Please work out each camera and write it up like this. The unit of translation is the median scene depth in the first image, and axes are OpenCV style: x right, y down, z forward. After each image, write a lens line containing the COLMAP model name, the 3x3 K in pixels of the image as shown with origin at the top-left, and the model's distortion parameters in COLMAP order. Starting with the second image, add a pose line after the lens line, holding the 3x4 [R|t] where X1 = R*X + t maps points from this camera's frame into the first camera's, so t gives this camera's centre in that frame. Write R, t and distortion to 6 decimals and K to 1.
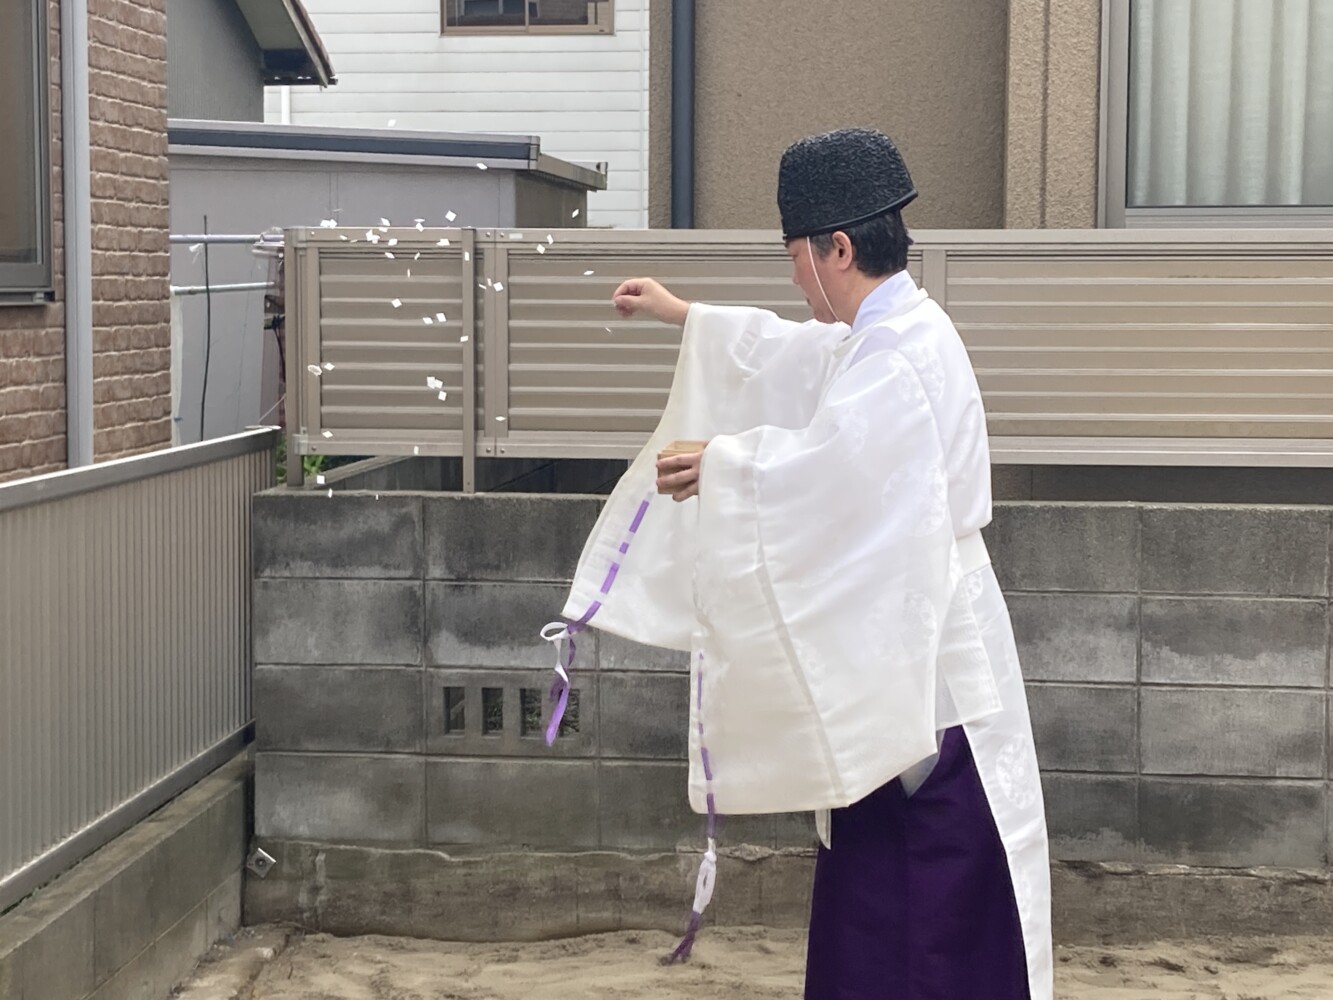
lens RADIAL K [[2679.6, 0, 662.6], [0, 2679.6, 499.8], [0, 0, 1]] dist [0.160605, 0.000000]
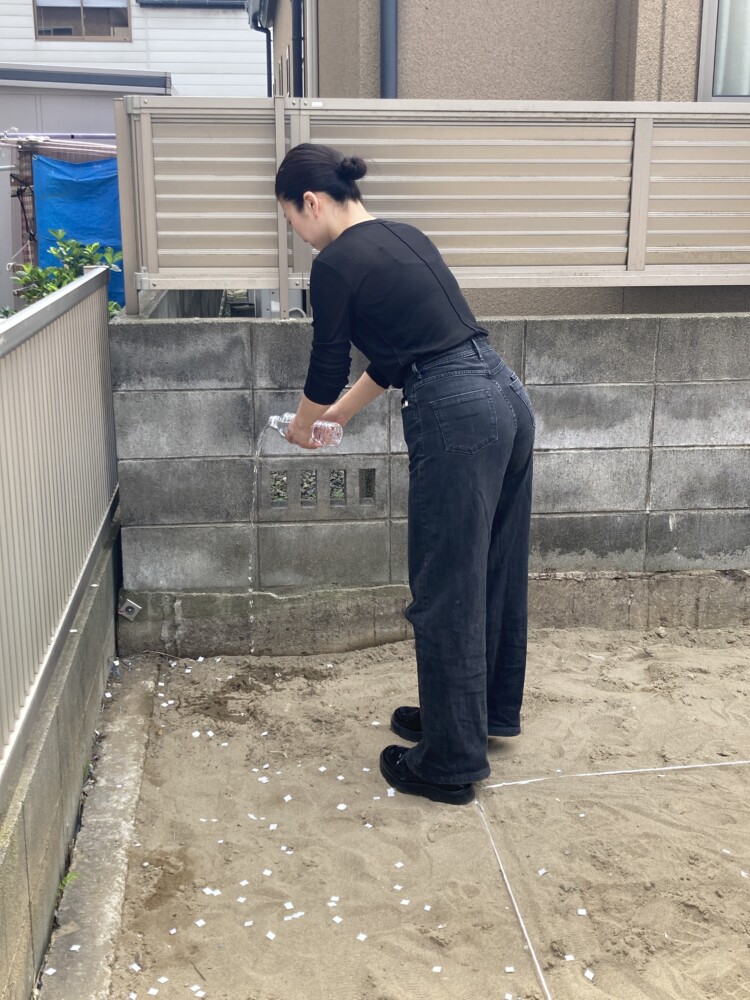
lens RADIAL K [[1145.0, 0, 380.9], [0, 1145.0, 495.7], [0, 0, 1]] dist [0.033715, 0.000000]
pose [[0.973529, -0.061021, 0.220268, -0.151298], [0.020381, 0.983040, 0.182255, -0.017862], [-0.227654, -0.172942, 0.958261, 0.456836]]
